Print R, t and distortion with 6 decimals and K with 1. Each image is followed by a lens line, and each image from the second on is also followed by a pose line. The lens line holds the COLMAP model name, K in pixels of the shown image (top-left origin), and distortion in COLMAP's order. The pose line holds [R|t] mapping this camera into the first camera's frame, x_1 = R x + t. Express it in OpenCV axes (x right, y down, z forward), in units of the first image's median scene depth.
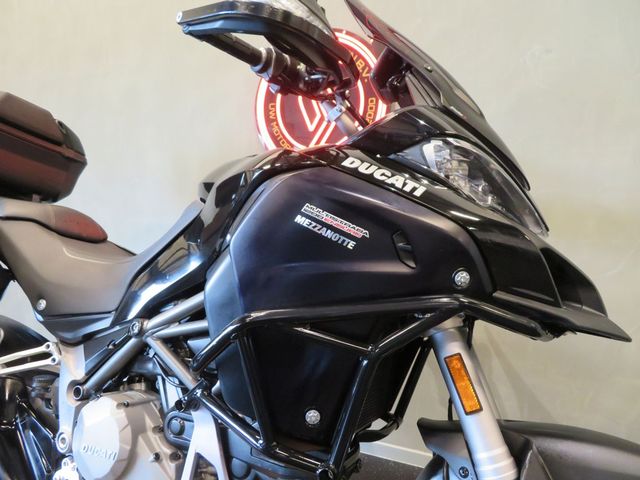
lens RADIAL K [[460.1, 0, 320.0], [0, 460.1, 240.0], [0, 0, 1]] dist [-0.004795, -0.003301]
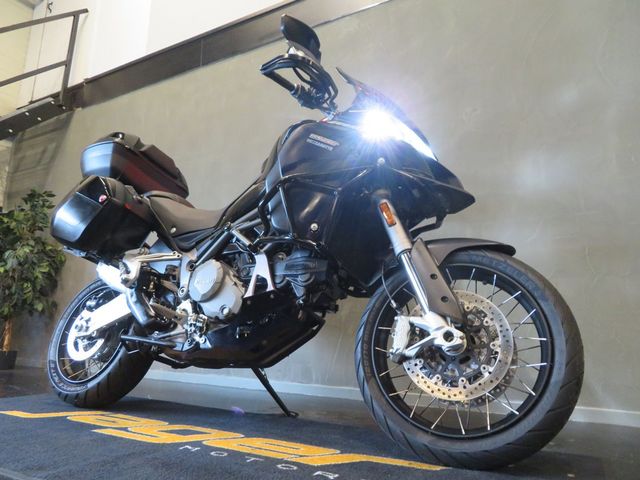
lens RADIAL K [[460.1, 0, 320.0], [0, 460.1, 240.0], [0, 0, 1]] dist [-0.004795, -0.003301]
pose [[0.995130, -0.024893, -0.095373, 0.203737], [-0.003254, 0.958759, -0.284200, 1.010324], [0.098515, 0.283126, 0.954010, -0.964646]]
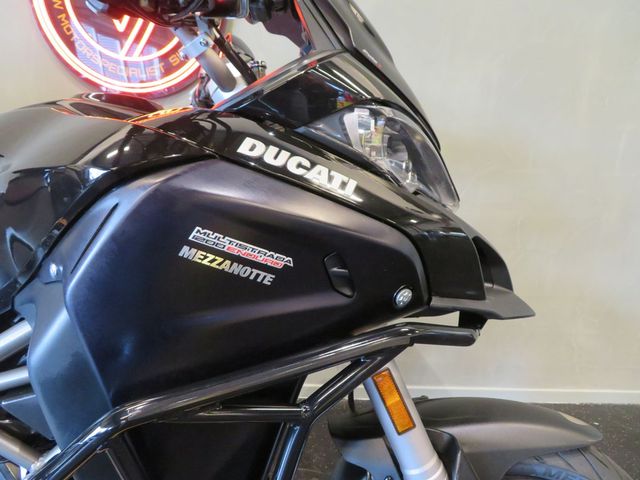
lens RADIAL K [[460.1, 0, 320.0], [0, 460.1, 240.0], [0, 0, 1]] dist [-0.004795, -0.003301]
pose [[0.919794, -0.119083, 0.373896, -0.104275], [0.028815, 0.970765, 0.238296, -0.194721], [-0.391342, -0.208410, 0.896335, 0.343058]]
